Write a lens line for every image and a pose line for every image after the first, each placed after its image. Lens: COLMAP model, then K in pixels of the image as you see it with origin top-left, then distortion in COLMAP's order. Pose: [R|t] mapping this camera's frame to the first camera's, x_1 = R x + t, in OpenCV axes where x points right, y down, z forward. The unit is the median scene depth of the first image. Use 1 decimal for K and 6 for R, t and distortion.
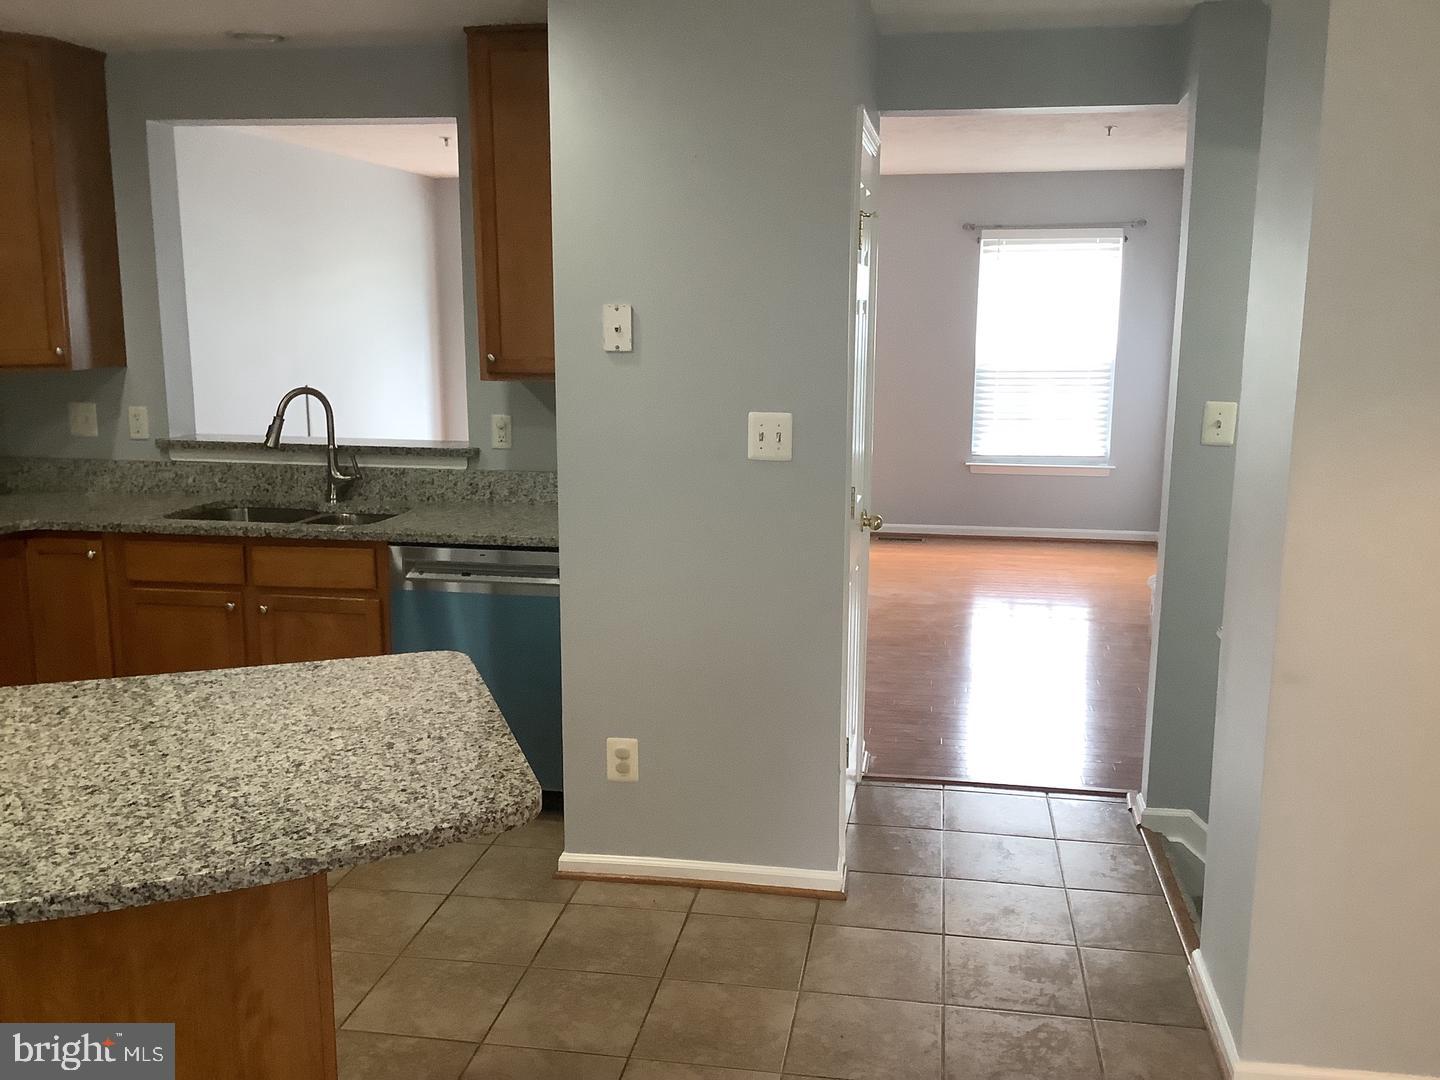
lens RADIAL K [[1291.5, 0, 725.2], [0, 1291.5, 531.3], [0, 0, 1]] dist [0.082397, -0.053845]
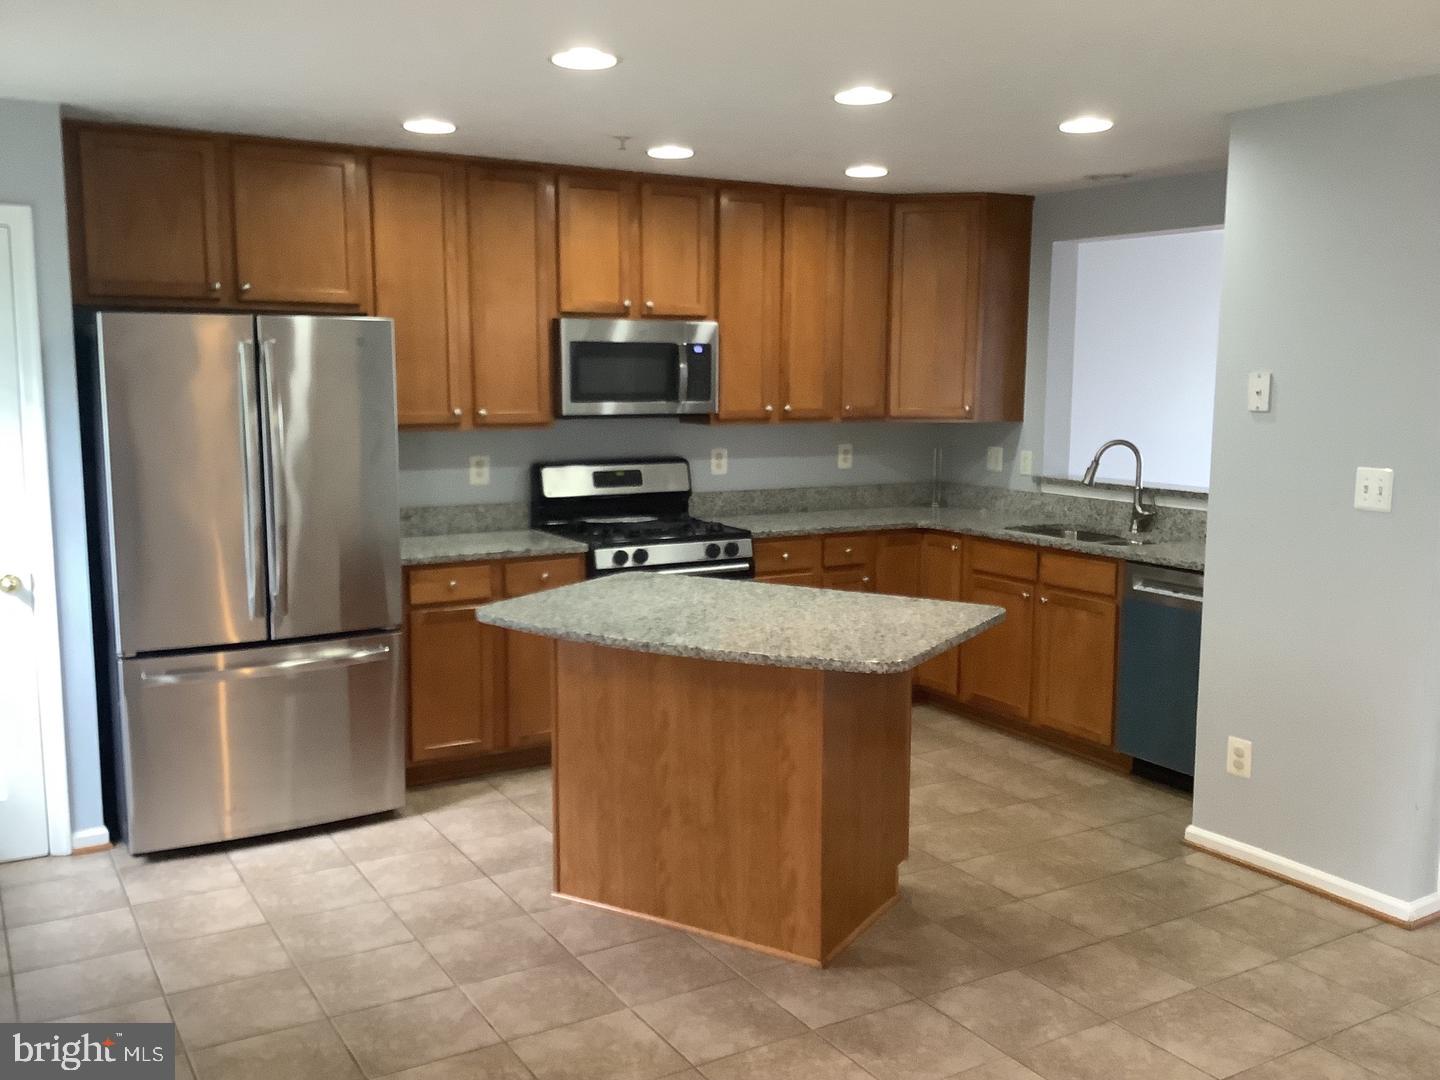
lens RADIAL K [[1291.5, 0, 713.4], [0, 1291.5, 543.6], [0, 0, 1]] dist [0.082397, -0.053845]
pose [[0.643010, 0.099999, -0.759301, 0.526343], [-0.134496, 0.990775, 0.016586, 0.030359], [0.753955, 0.091458, 0.650528, -0.158794]]
